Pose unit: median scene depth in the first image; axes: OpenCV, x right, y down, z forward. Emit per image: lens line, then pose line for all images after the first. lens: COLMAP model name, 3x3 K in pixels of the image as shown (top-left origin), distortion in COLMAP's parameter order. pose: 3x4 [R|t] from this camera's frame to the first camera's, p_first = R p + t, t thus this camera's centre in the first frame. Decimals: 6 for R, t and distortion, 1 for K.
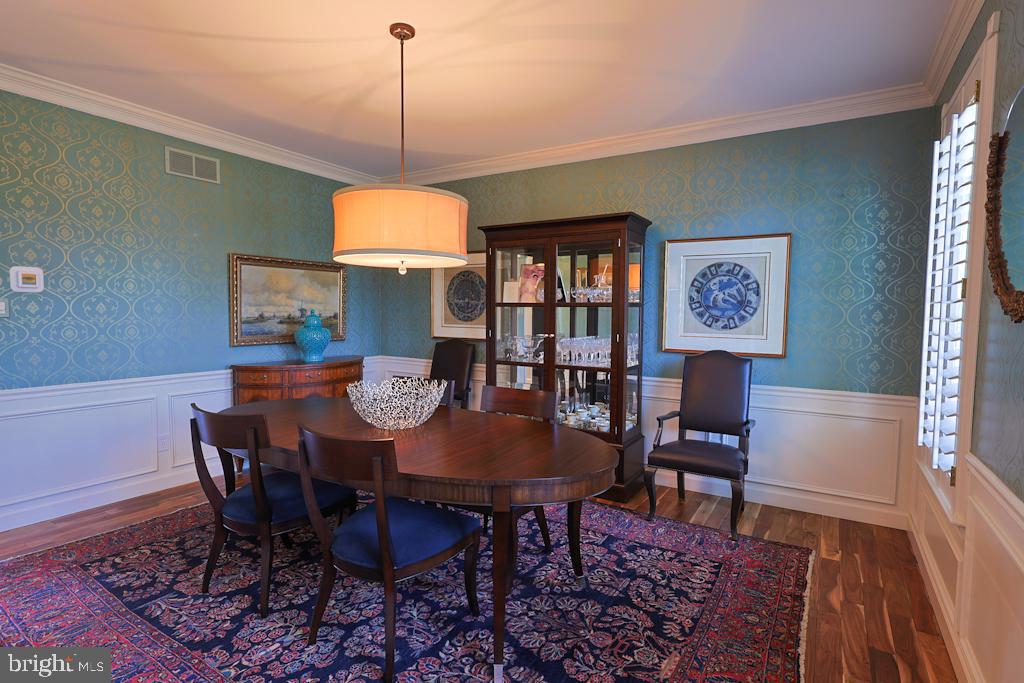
lens RADIAL K [[526.4, 0, 516.2], [0, 526.4, 339.8], [0, 0, 1]] dist [-0.004497, -0.000192]
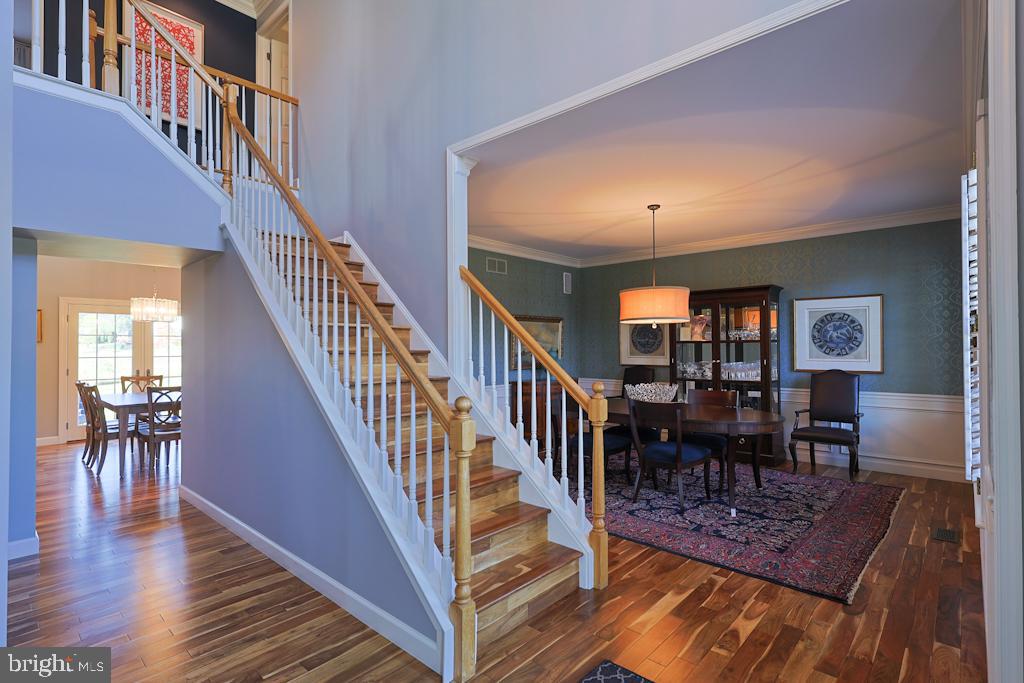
lens RADIAL K [[502.2, 0, 514.0], [0, 502.2, 340.5], [0, 0, 1]] dist [0.000519, -0.000288]
pose [[0.981765, -0.017883, -0.189258, -0.267676], [0.004855, 0.997599, -0.069077, 0.033277], [0.190039, 0.066899, 0.979495, -0.647046]]
